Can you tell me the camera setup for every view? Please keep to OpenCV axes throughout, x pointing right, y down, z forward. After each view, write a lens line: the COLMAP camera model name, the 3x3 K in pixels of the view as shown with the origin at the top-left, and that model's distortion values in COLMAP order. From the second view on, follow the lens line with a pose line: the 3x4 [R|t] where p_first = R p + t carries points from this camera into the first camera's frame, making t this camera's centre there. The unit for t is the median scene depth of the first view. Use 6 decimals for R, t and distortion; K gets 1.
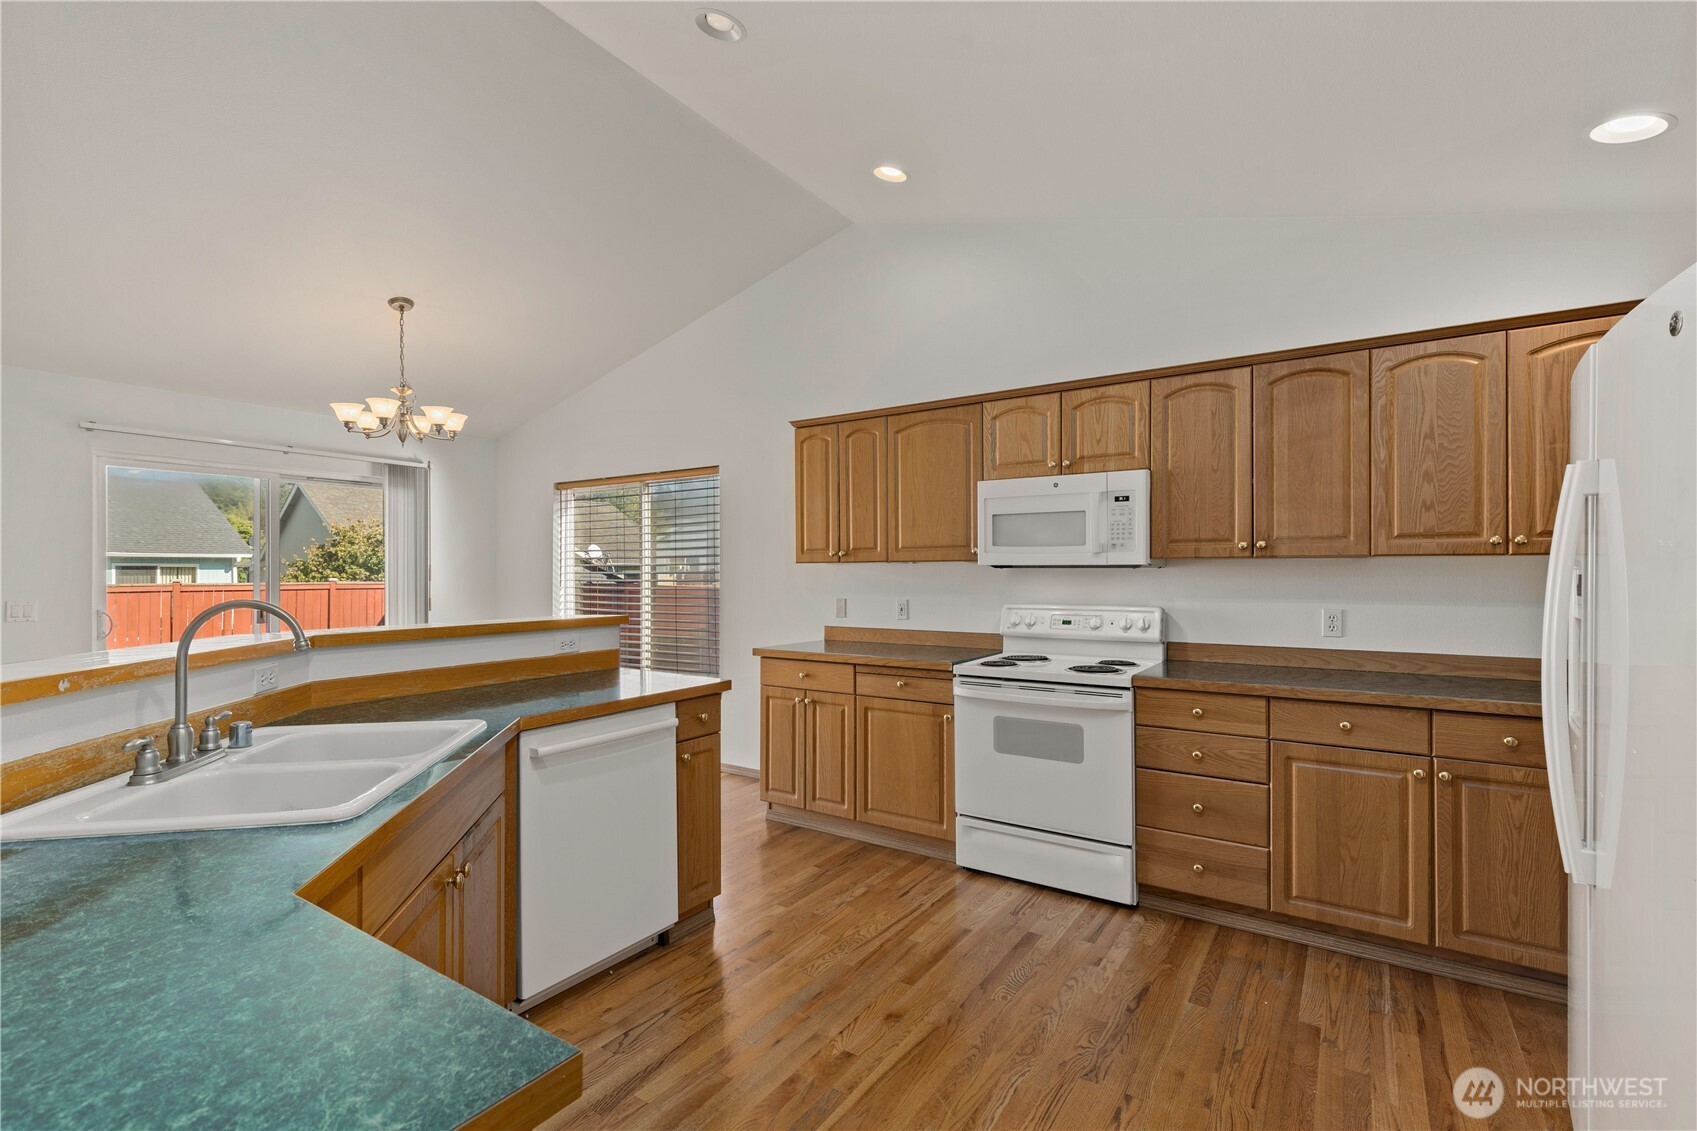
lens RADIAL K [[765.1, 0, 842.7], [0, 765.1, 565.3], [0, 0, 1]] dist [0.012276, -0.002958]
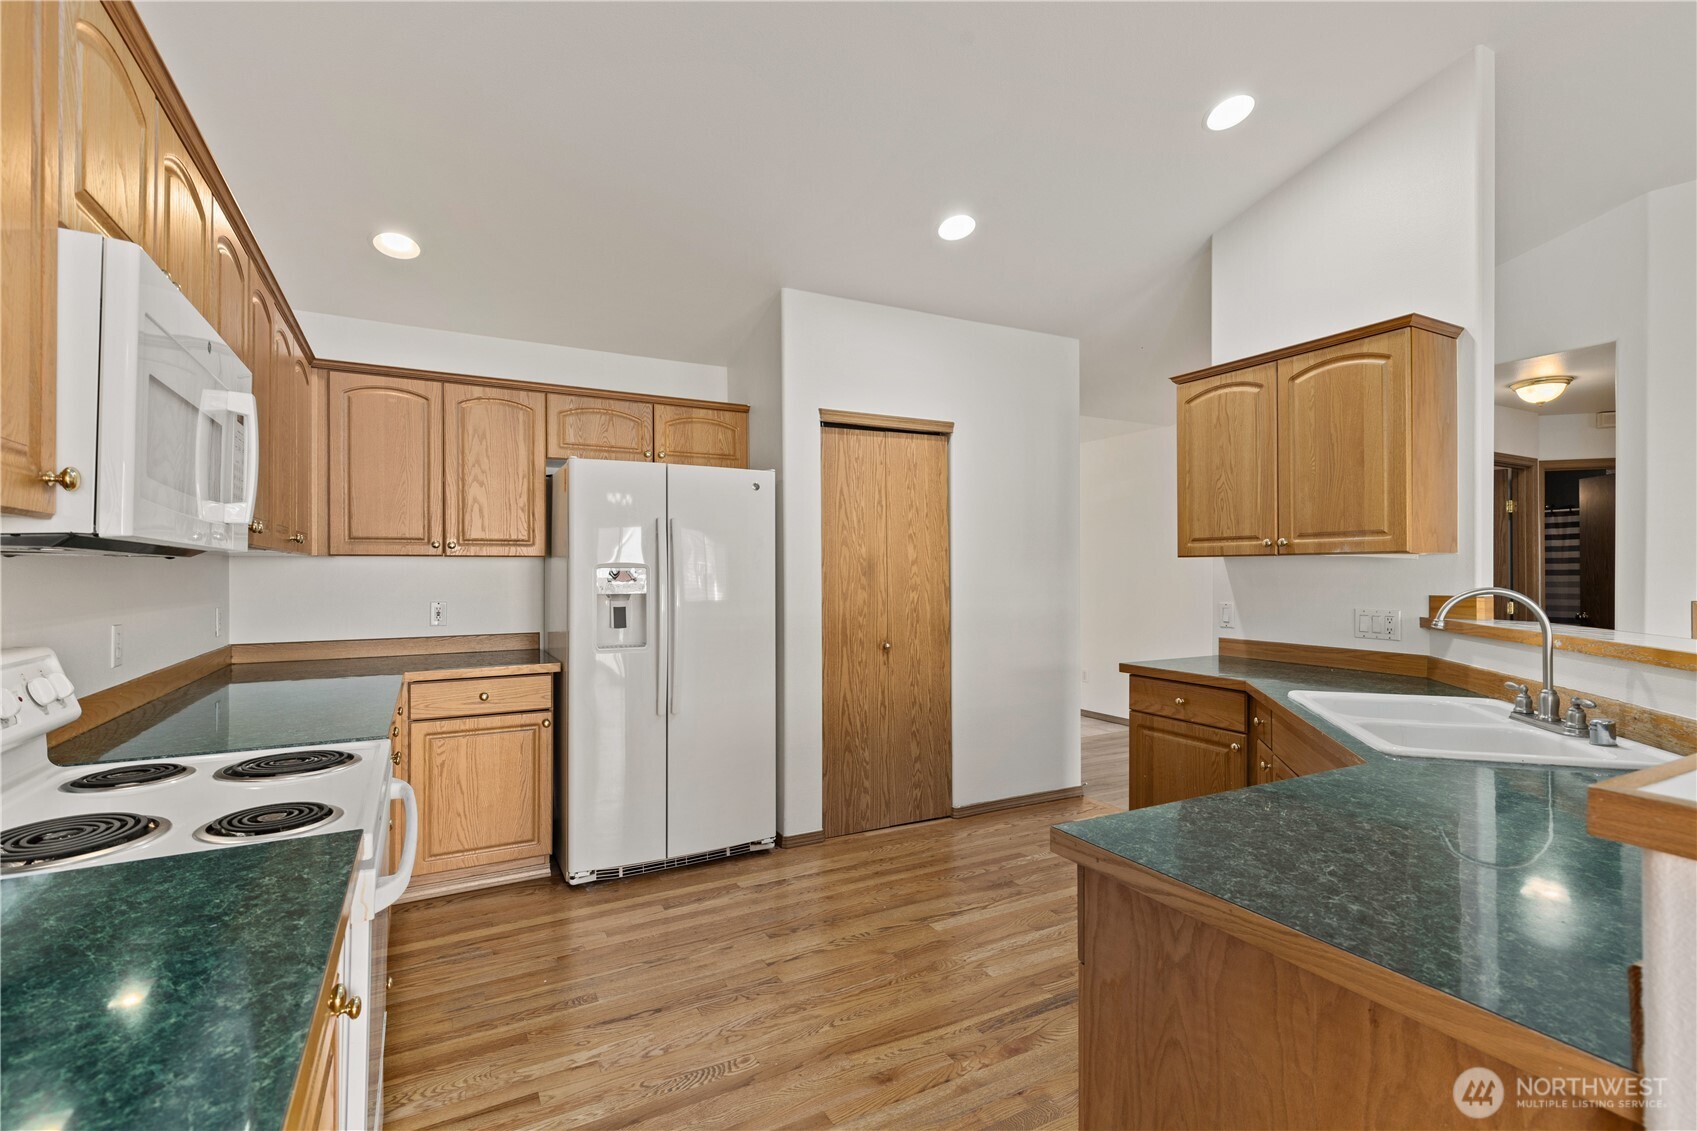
lens RADIAL K [[765.1, 0, 839.7], [0, 765.1, 566.1], [0, 0, 1]] dist [0.012276, -0.002958]
pose [[-0.884982, 0.006840, 0.465576, -0.217839], [-0.001206, 0.999855, -0.016983, 0.017726], [-0.465624, -0.015591, -0.884845, 1.304616]]
